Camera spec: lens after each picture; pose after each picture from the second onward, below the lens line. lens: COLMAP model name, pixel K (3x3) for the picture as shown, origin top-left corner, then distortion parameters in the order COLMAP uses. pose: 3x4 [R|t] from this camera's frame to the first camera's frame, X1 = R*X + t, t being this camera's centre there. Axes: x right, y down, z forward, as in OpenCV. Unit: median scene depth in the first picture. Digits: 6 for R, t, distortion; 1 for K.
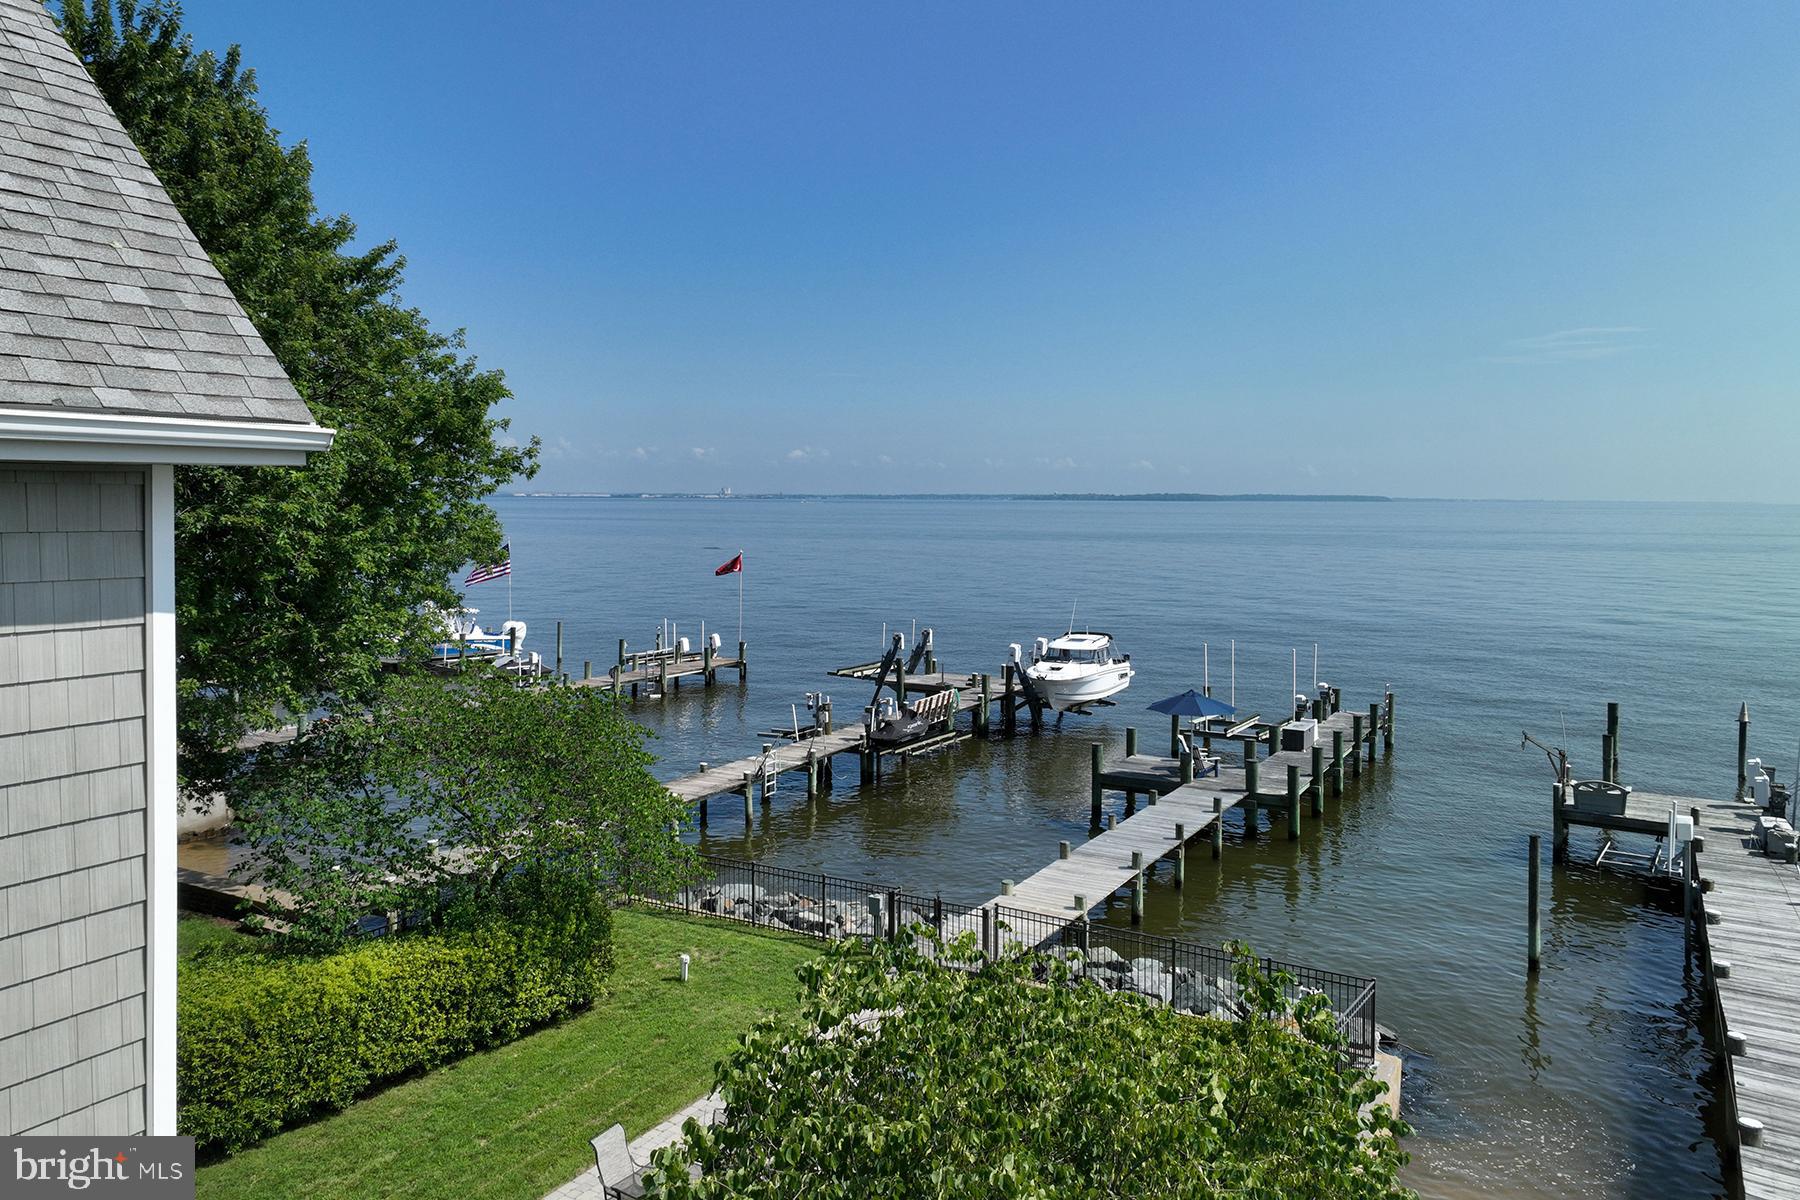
lens RADIAL K [[1265.4, 0, 900.3], [0, 1265.4, 535.6], [0, 0, 1]] dist [-0.002081, 0.022786]
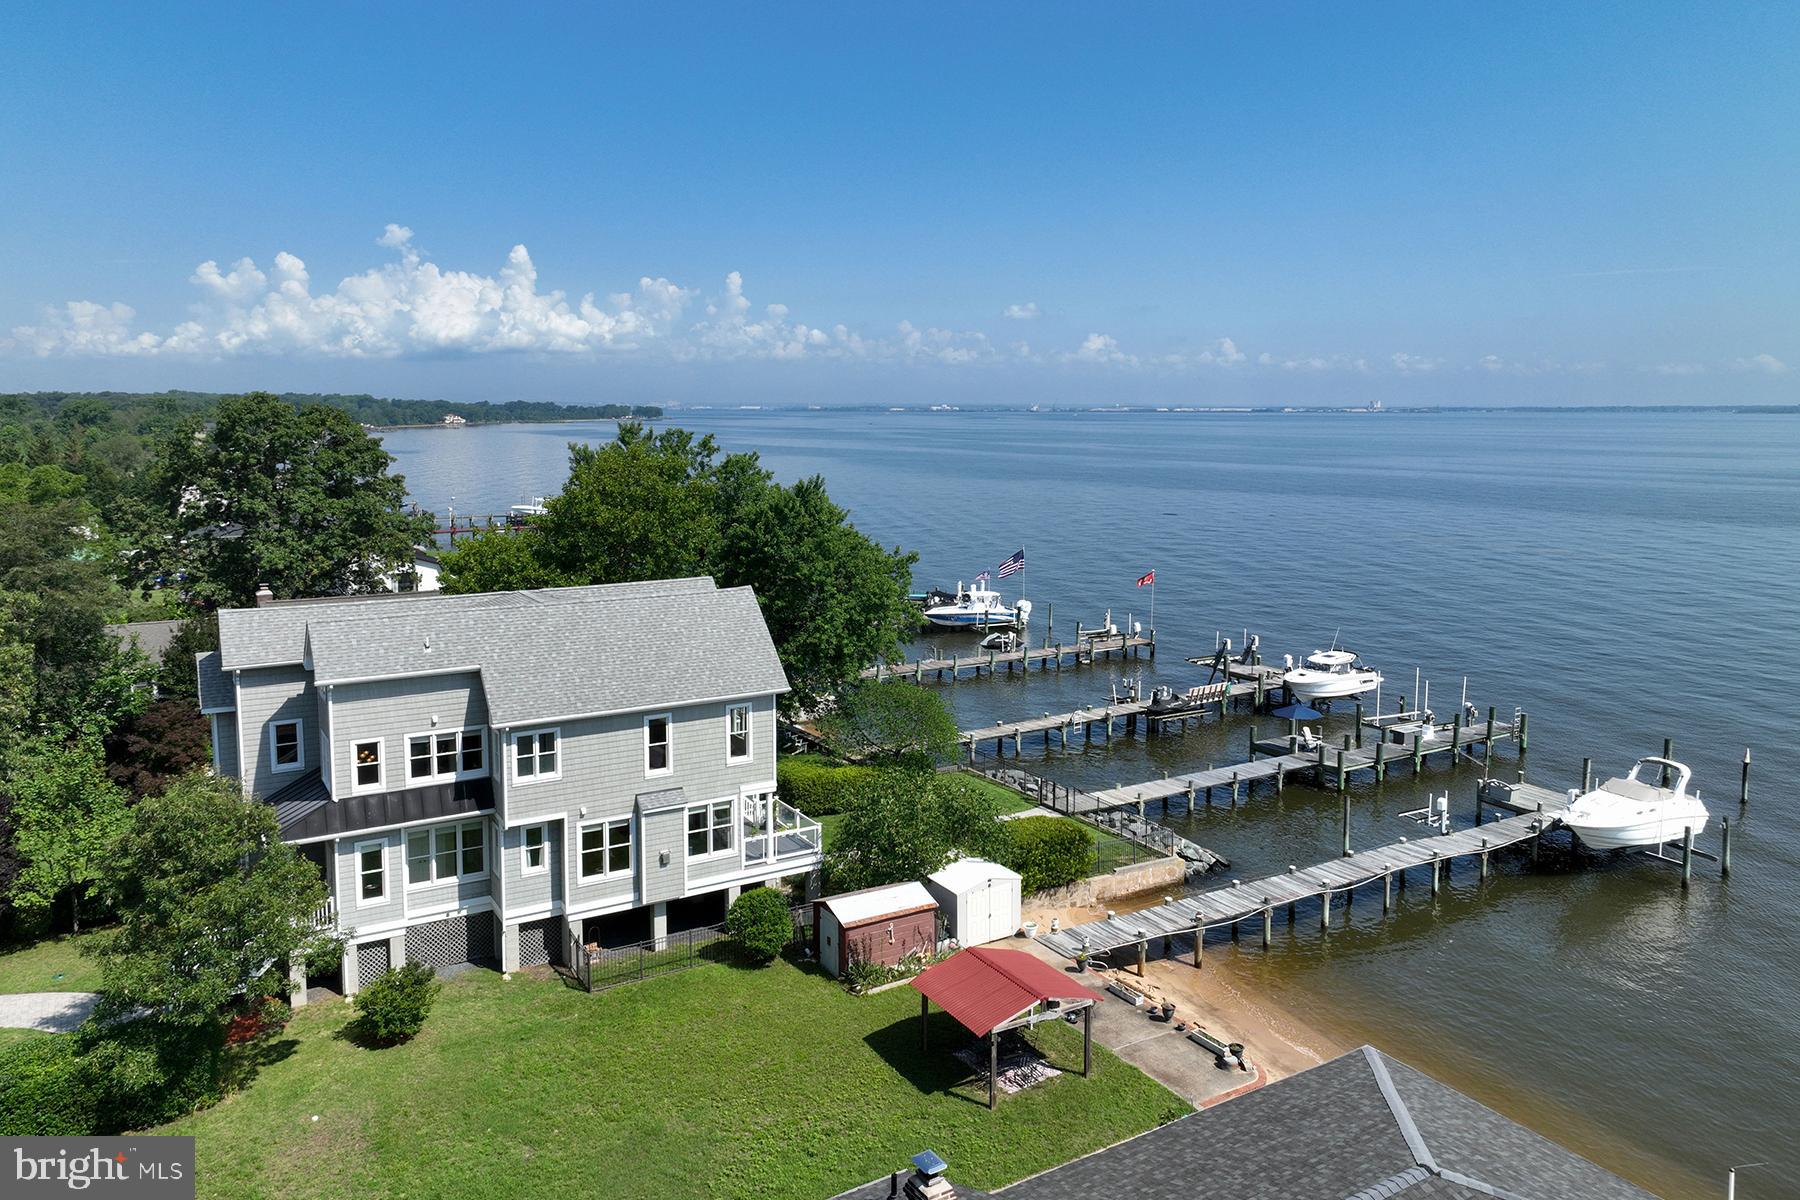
lens RADIAL K [[1265.4, 0, 900.3], [0, 1265.4, 535.6], [0, 0, 1]] dist [-0.002081, 0.022786]
pose [[0.878998, 0.044358, -0.474758, 0.418317], [-0.011205, 0.997310, 0.072435, -0.173953], [0.476694, -0.058351, 0.877131, -0.604778]]
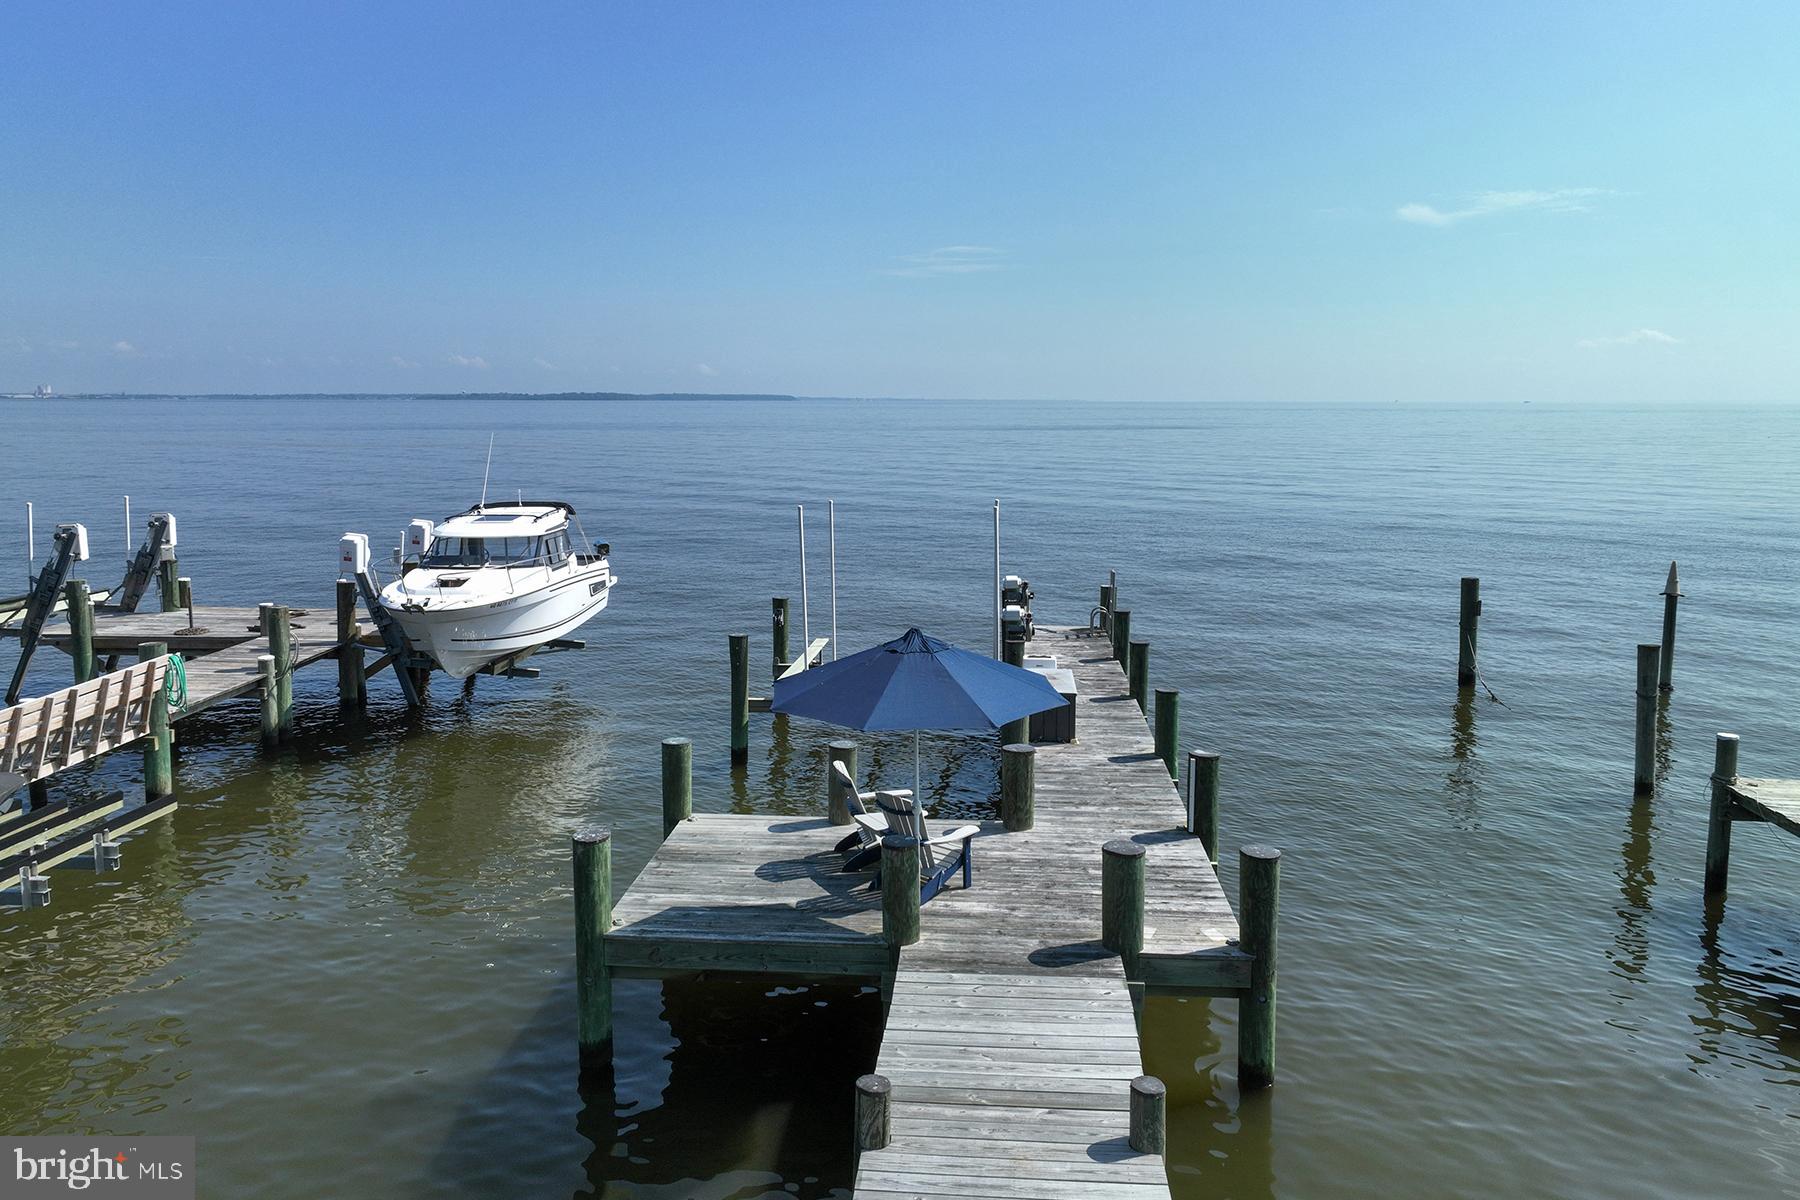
lens RADIAL K [[1265.4, 0, 900.3], [0, 1265.4, 535.6], [0, 0, 1]] dist [-0.002081, 0.022786]
pose [[0.899597, -0.050001, 0.433850, 0.072421], [0.015817, 0.996503, 0.082049, 0.054759], [-0.436435, -0.066949, 0.897242, 0.533101]]
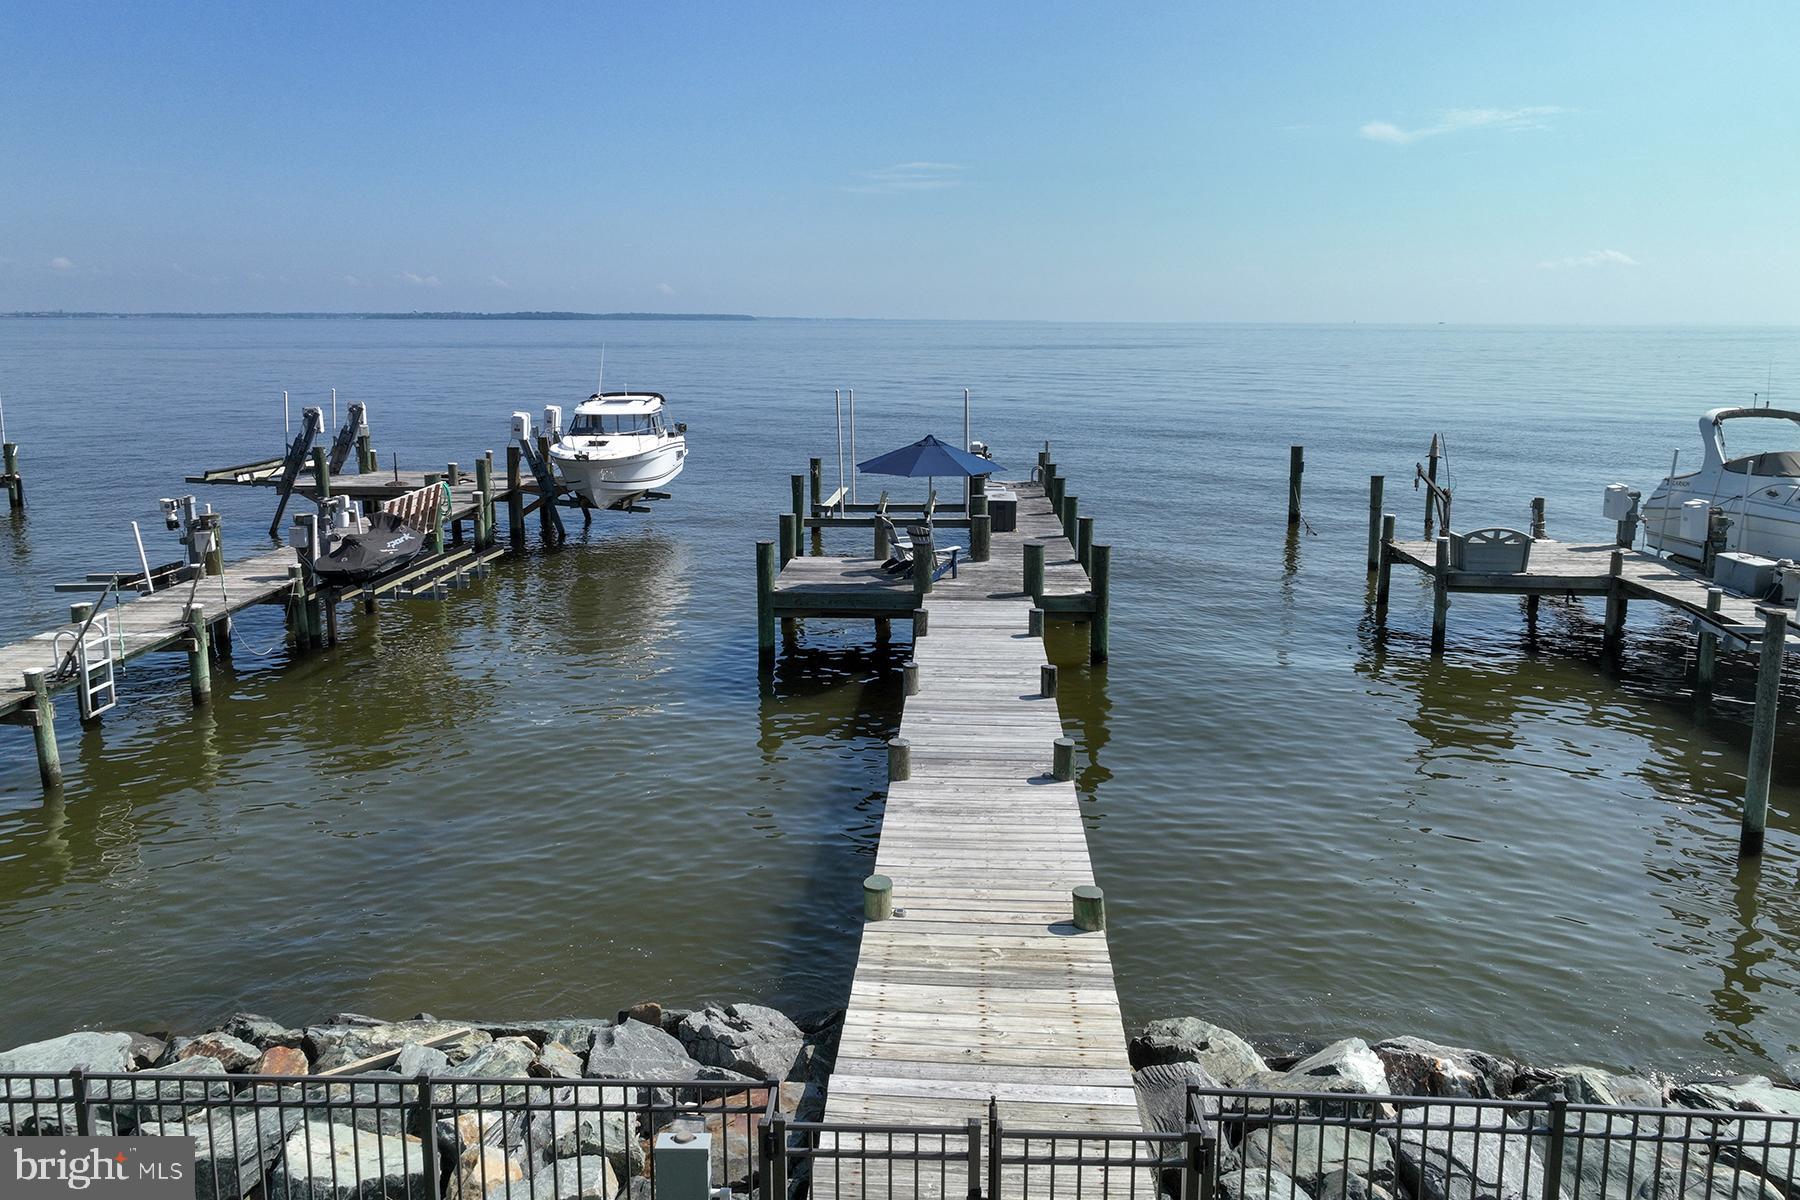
lens RADIAL K [[1265.4, 0, 900.3], [0, 1265.4, 535.6], [0, 0, 1]] dist [-0.002081, 0.022786]
pose [[0.885555, -0.080267, 0.457547, -0.038850], [0.015244, 0.989450, 0.144074, 0.060074], [-0.464284, -0.120610, 0.877436, 0.351519]]
